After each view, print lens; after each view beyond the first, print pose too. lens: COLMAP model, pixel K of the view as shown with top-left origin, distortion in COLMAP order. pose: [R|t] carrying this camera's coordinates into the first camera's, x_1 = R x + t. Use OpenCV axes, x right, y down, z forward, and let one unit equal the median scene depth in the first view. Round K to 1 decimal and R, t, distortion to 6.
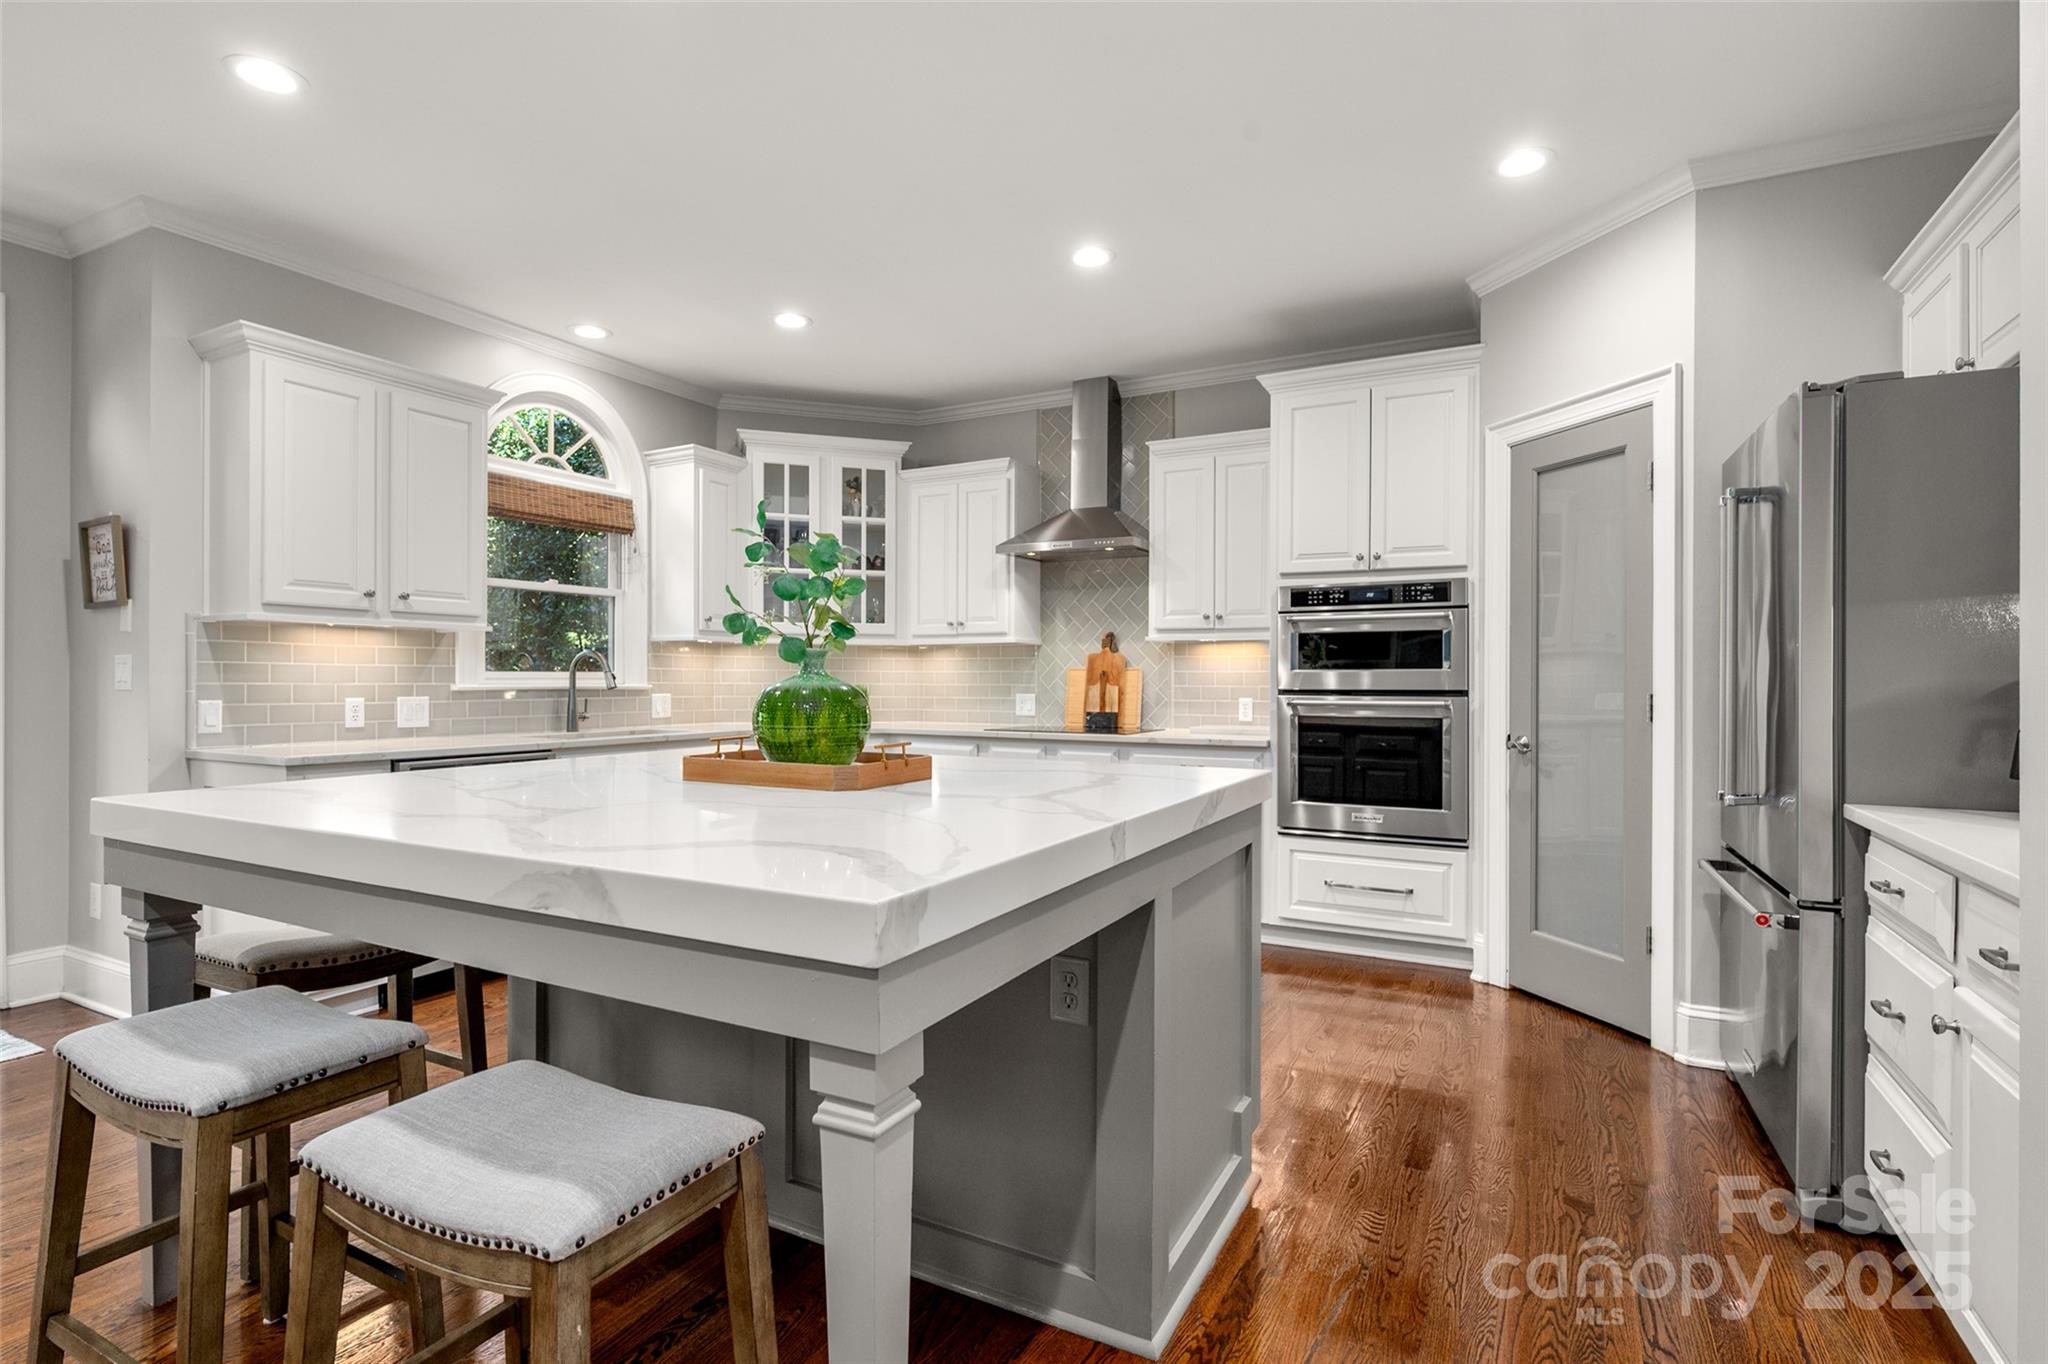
lens RADIAL K [[1020.5, 0, 1012.8], [0, 1020.5, 692.8], [0, 0, 1]] dist [0.001910, 0.000331]
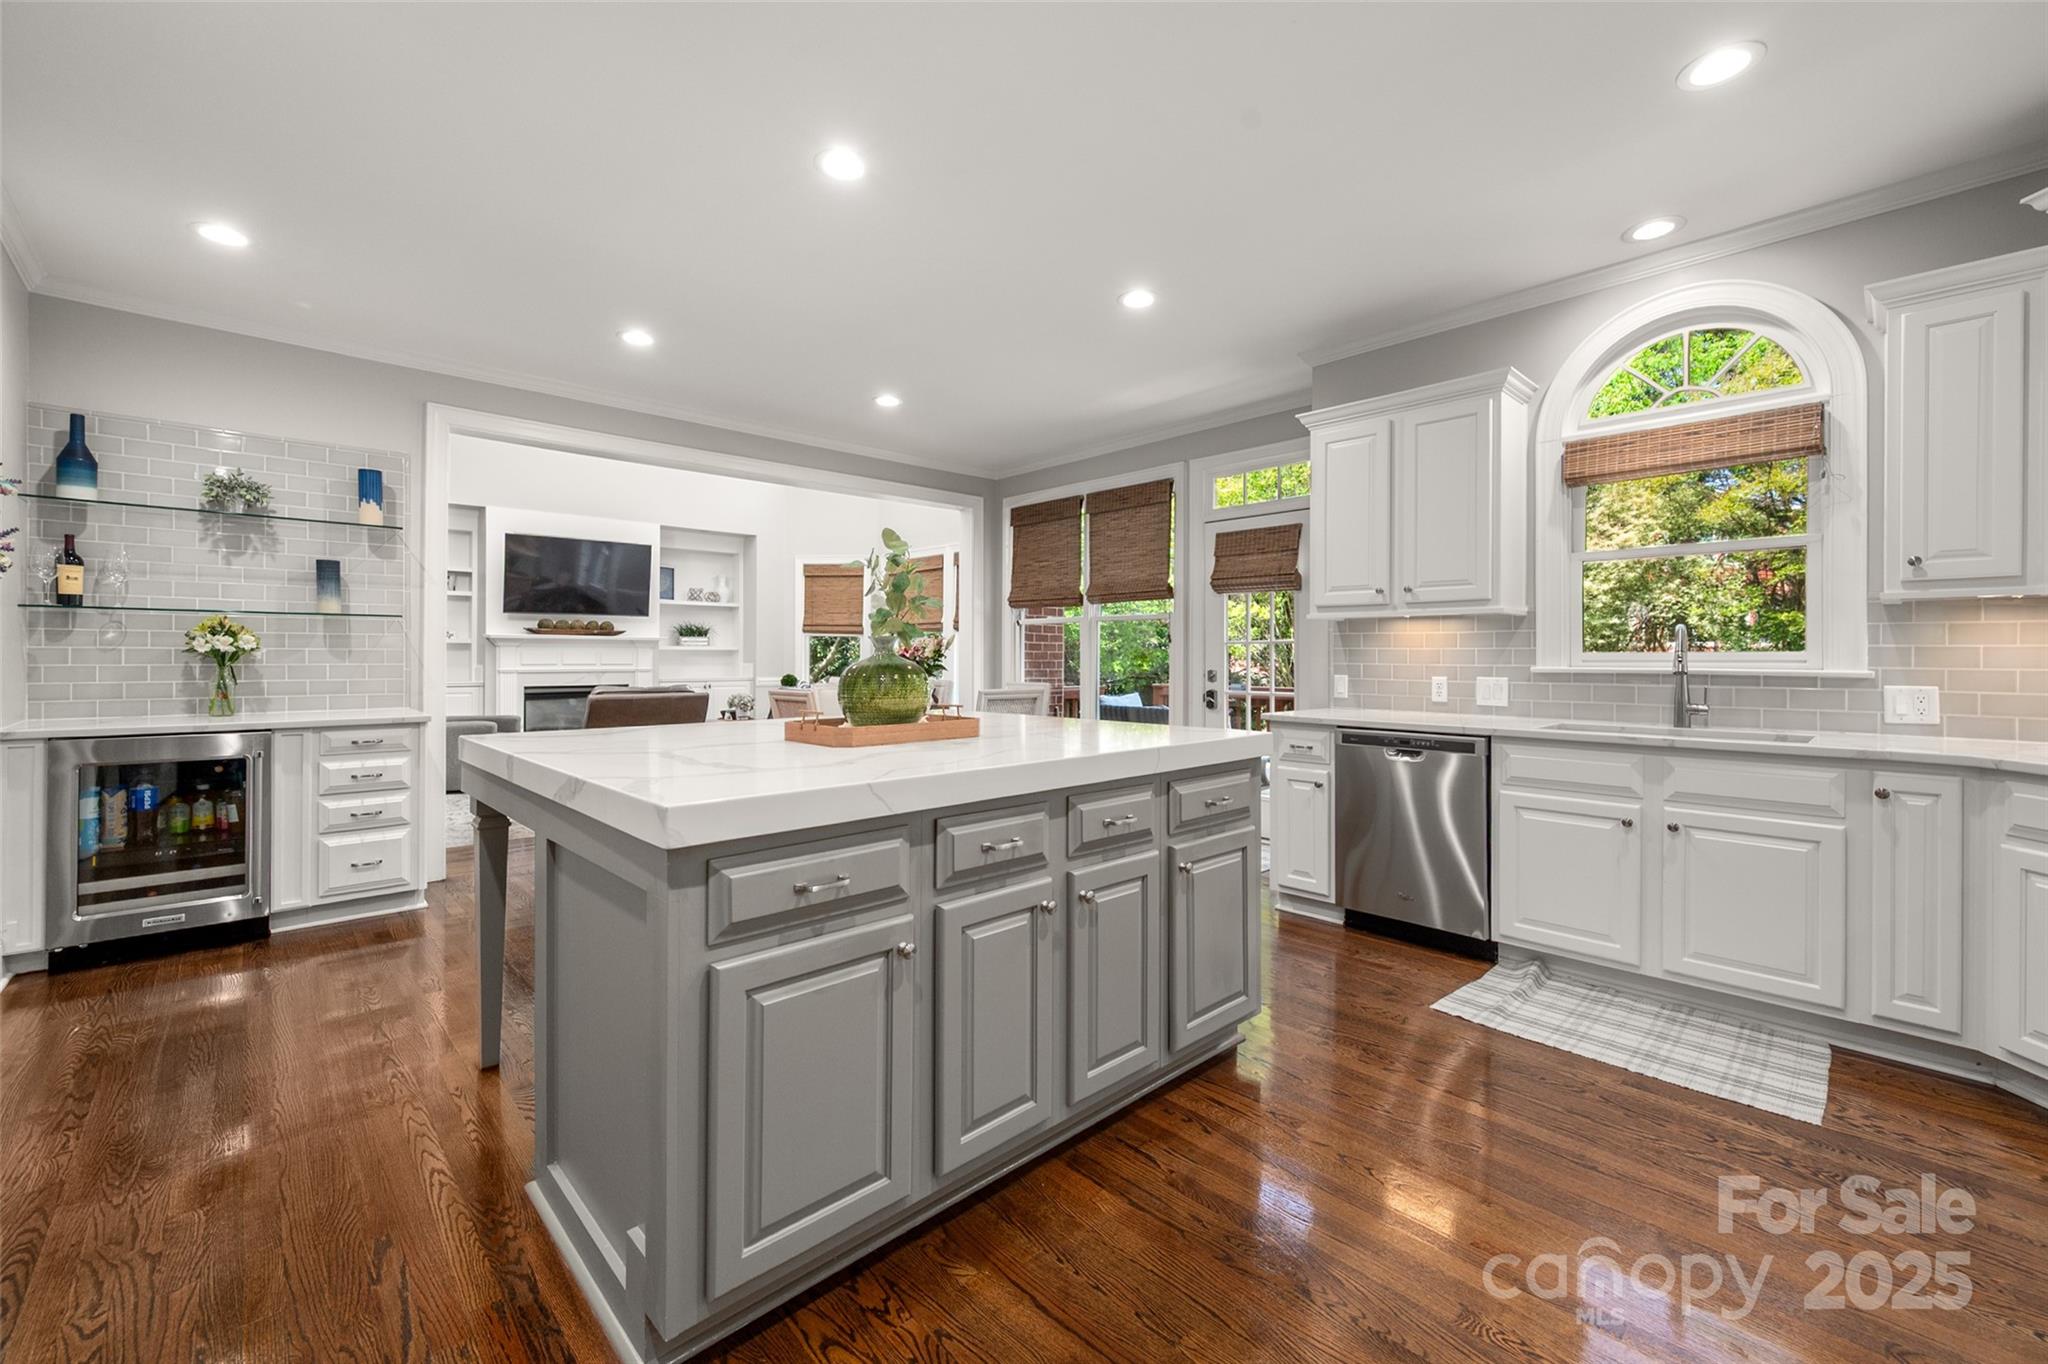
lens RADIAL K [[825.0, 0, 1030.2], [0, 825.0, 661.0], [0, 0, 1]] dist [0.000823, 0.000064]
pose [[-0.321070, 0.001416, -0.947054, 0.309014], [-0.016141, 0.999845, 0.006967, -0.009207], [0.946918, 0.017523, -0.320998, 0.651785]]
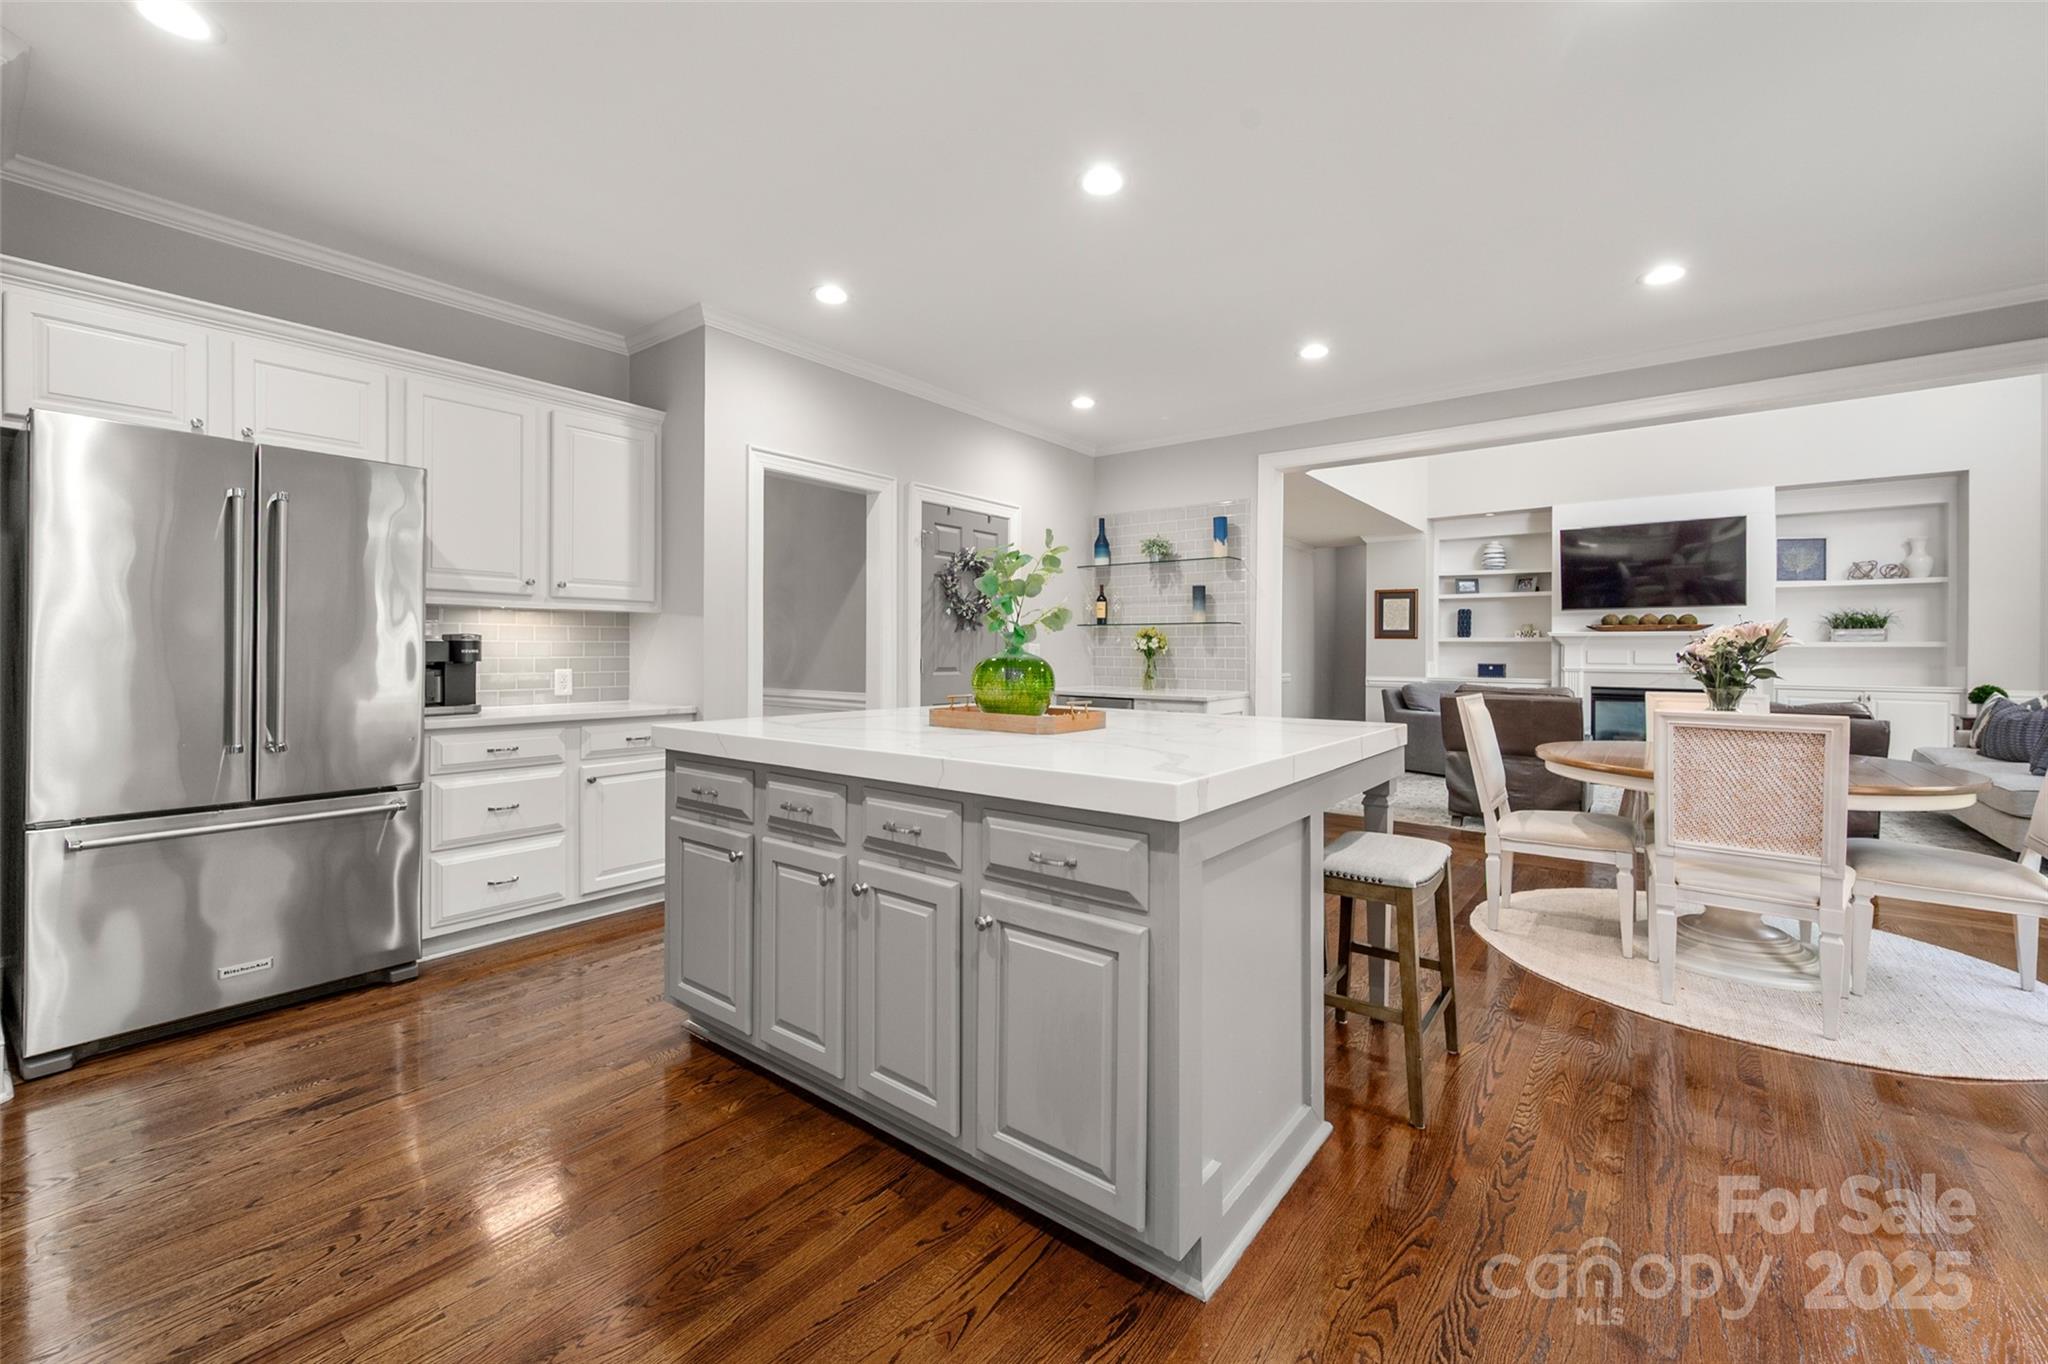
lens RADIAL K [[825.0, 0, 1035.5], [0, 825.0, 649.9], [0, 0, 1]] dist [0.000823, 0.000064]
pose [[-0.985598, -0.008537, 0.168887, -0.165352], [-0.006323, 0.999887, 0.013644, -0.015269], [-0.168985, 0.012379, -0.985541, 0.900636]]
